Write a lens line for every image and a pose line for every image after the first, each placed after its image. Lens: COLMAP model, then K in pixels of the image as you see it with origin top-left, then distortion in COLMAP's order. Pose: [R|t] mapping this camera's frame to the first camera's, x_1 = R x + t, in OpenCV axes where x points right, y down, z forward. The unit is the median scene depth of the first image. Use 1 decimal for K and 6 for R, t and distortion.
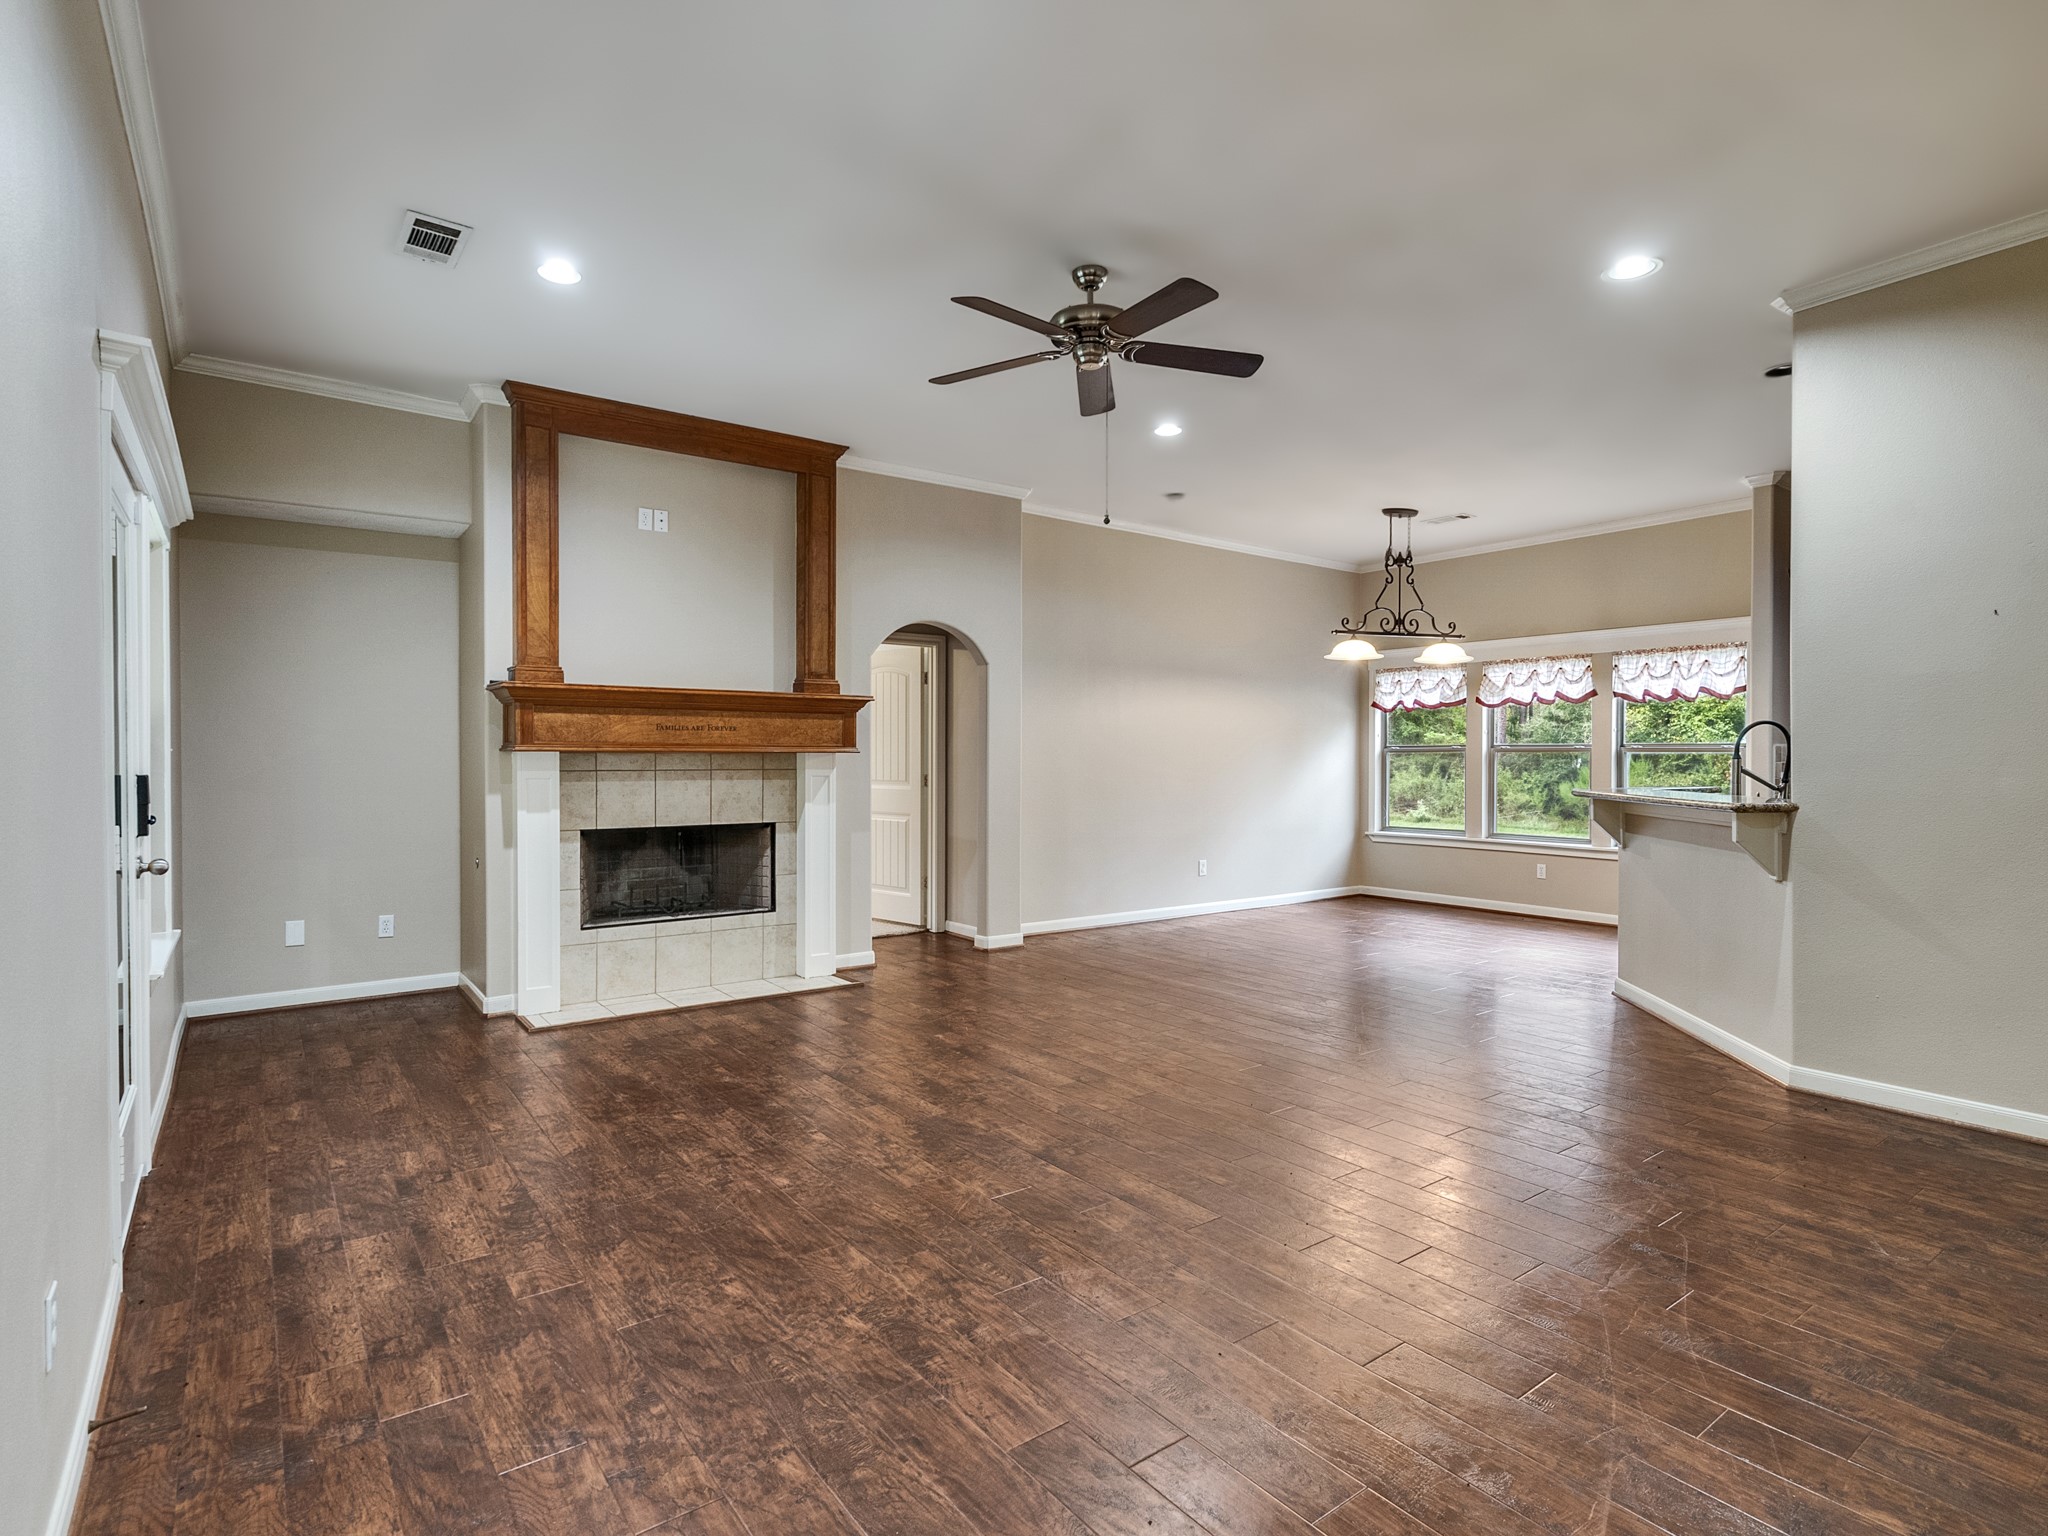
lens RADIAL K [[1047.3, 0, 1012.7], [0, 1047.3, 764.2], [0, 0, 1]] dist [-0.006146, 0.003902]
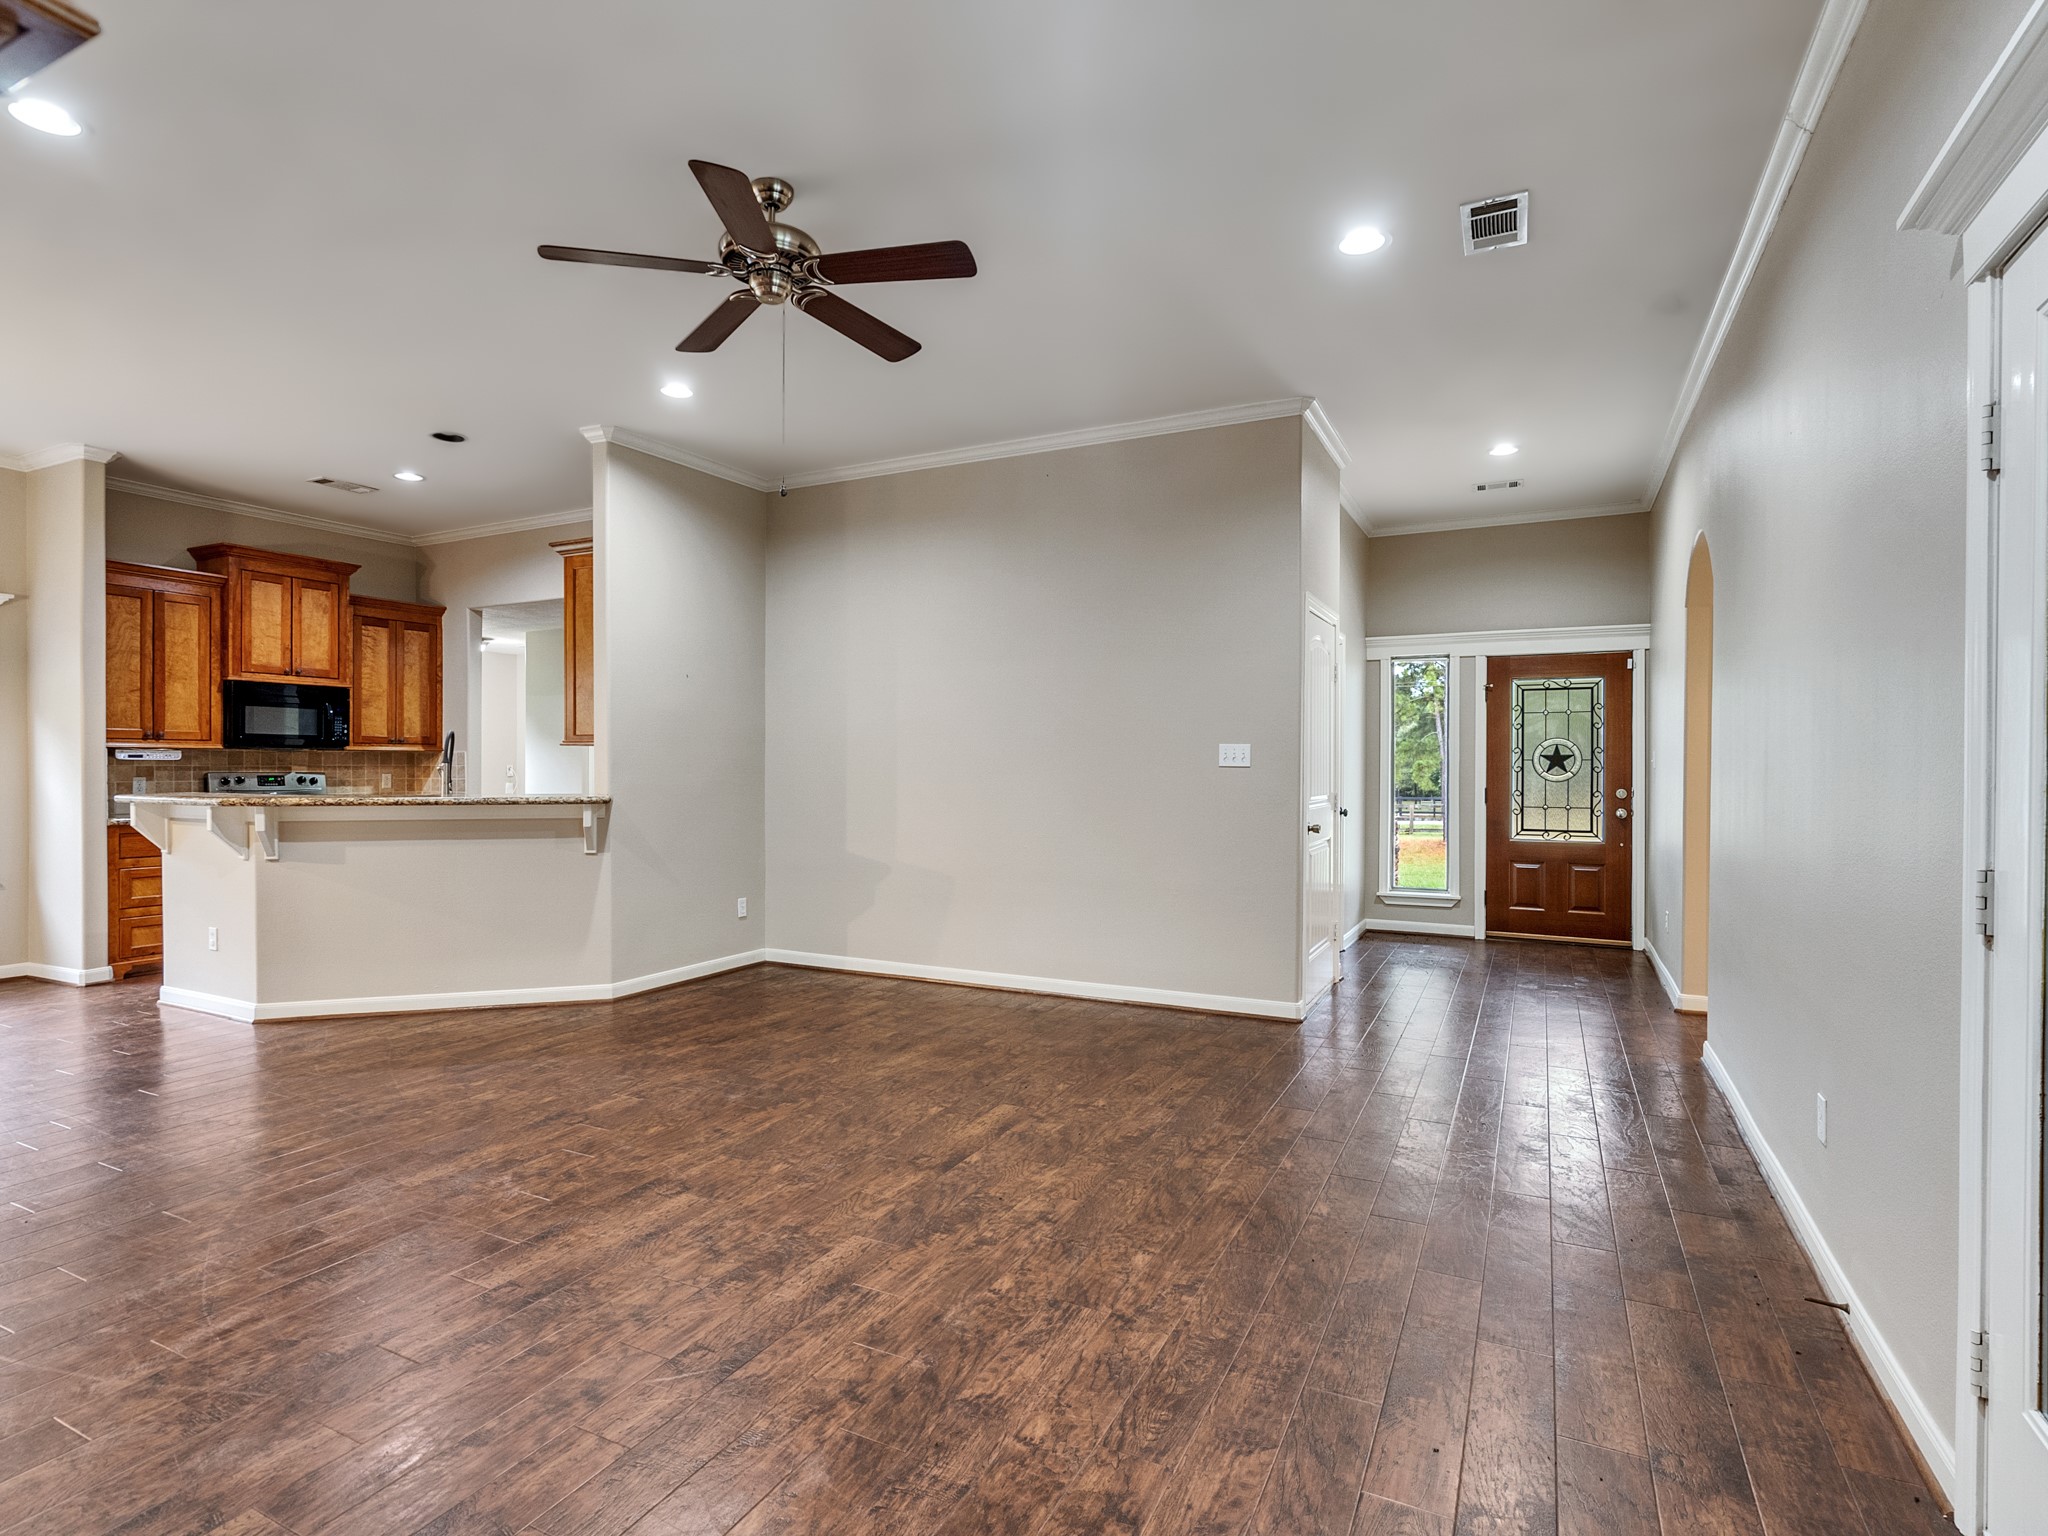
lens RADIAL K [[1047.3, 0, 1005.3], [0, 1047.3, 761.7], [0, 0, 1]] dist [-0.006146, 0.003902]
pose [[-0.446053, 0.000090, 0.895007, -0.389651], [0.002725, 0.999995, 0.001257, -0.003924], [-0.895002, 0.002999, -0.446051, 0.615377]]
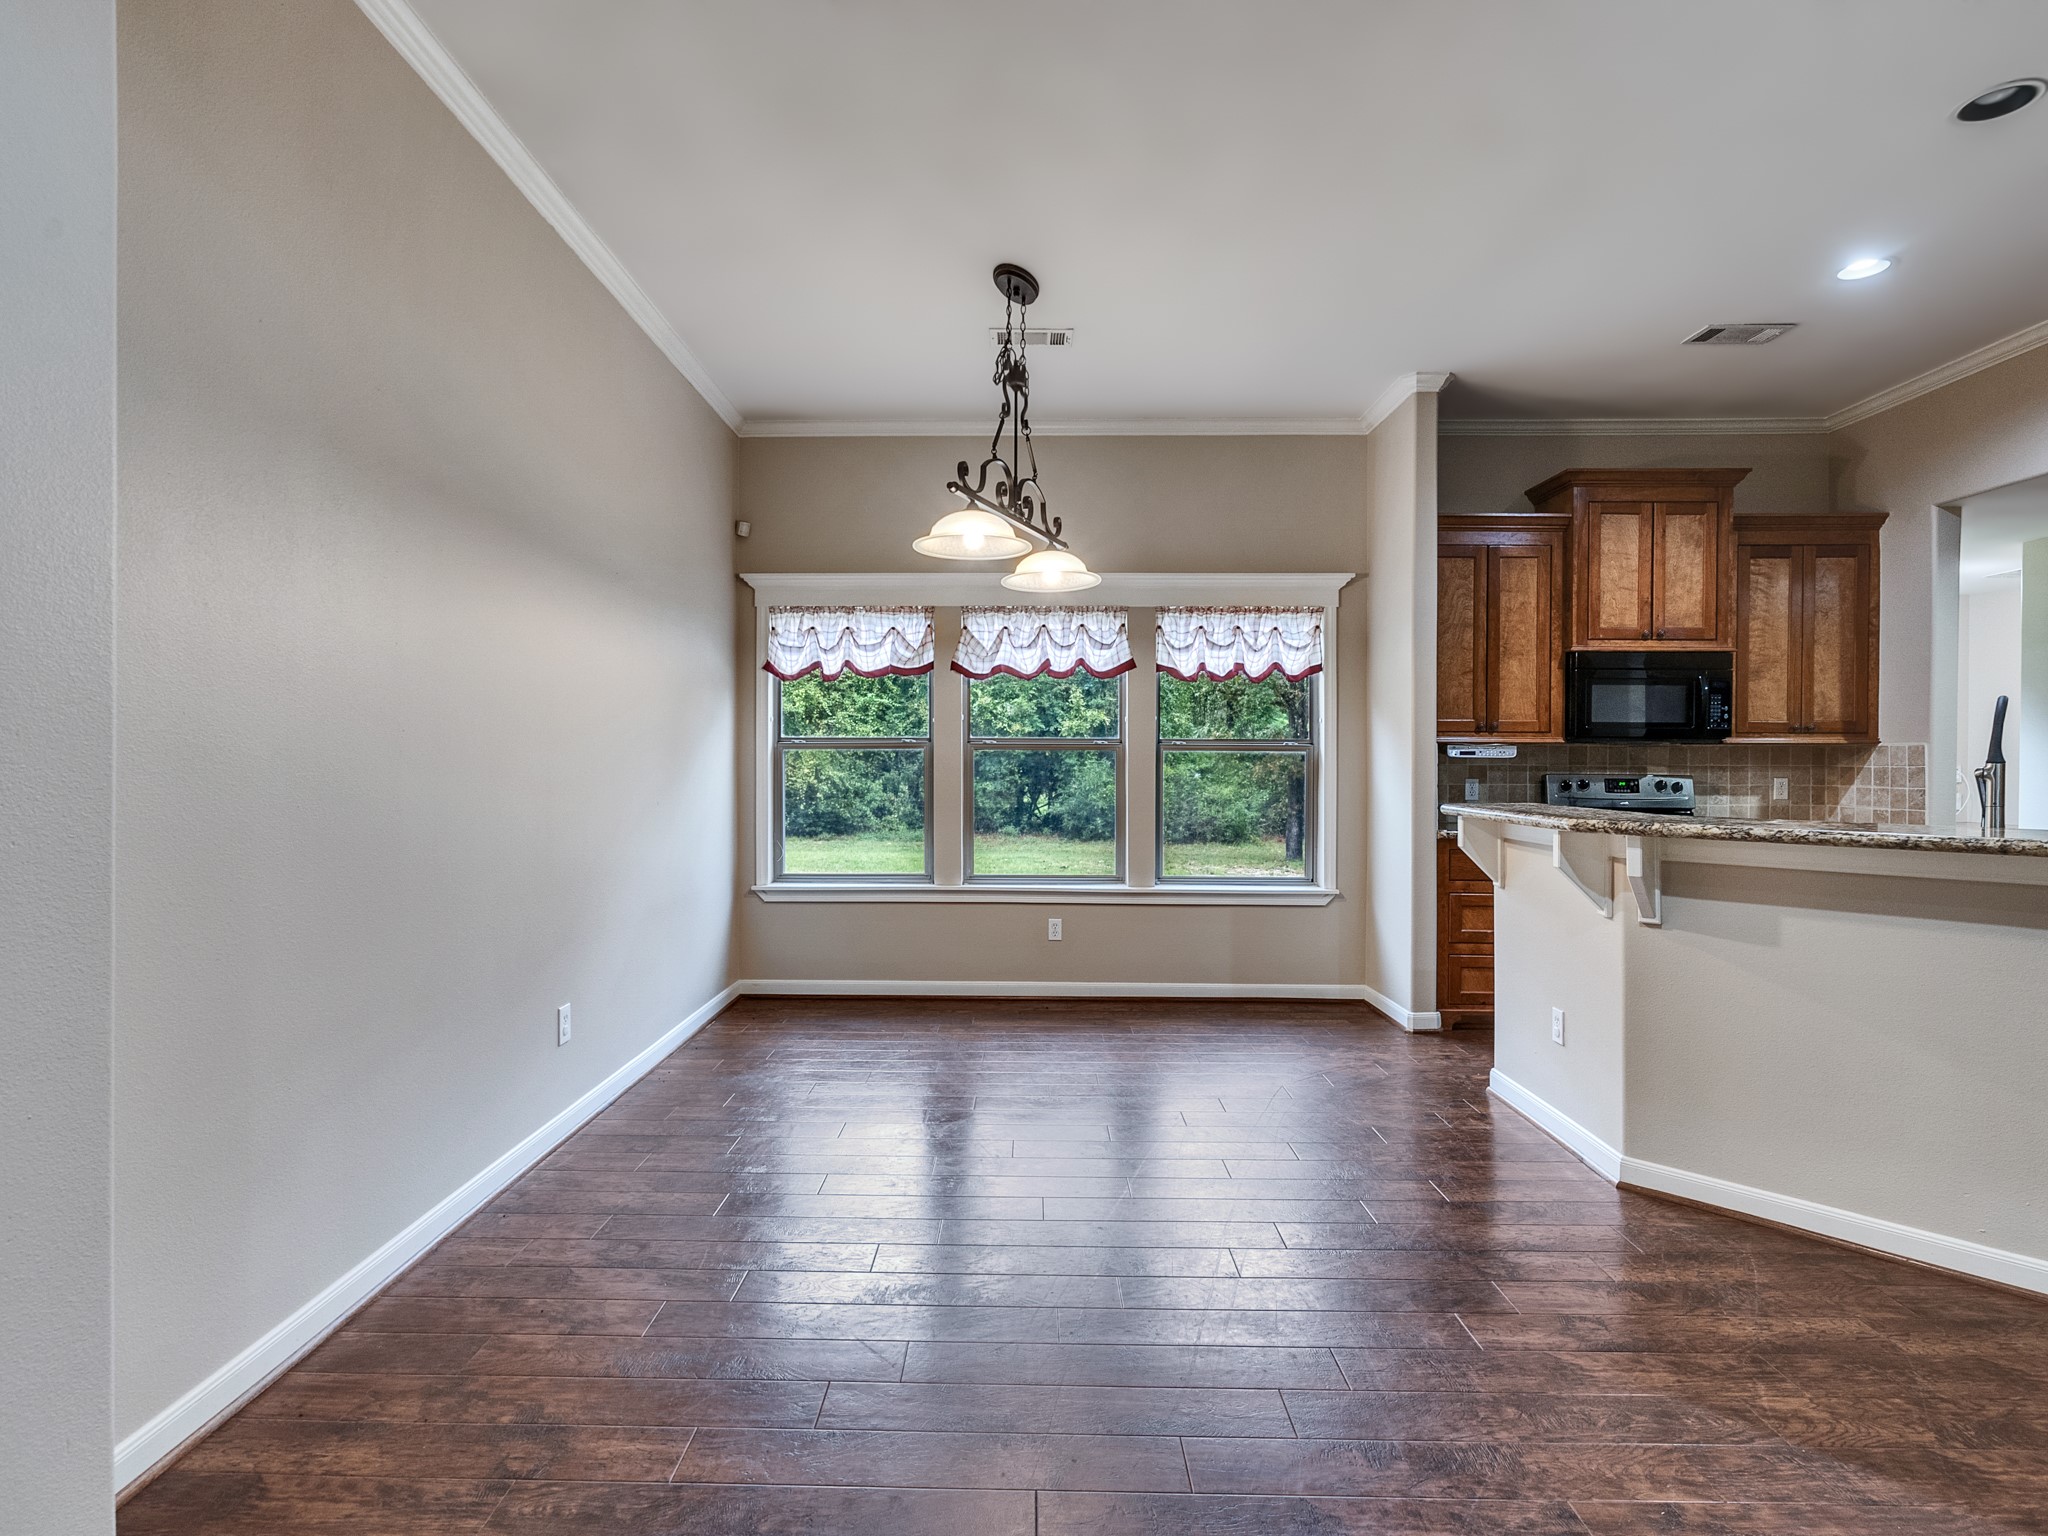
lens RADIAL K [[1047.3, 0, 1009.6], [0, 1047.3, 772.4], [0, 0, 1]] dist [-0.006146, 0.003902]
pose [[0.606743, -0.010766, 0.794825, -0.044073], [0.002496, 0.999929, 0.011639, -0.005597], [-0.794894, -0.005078, 0.606727, 0.691038]]
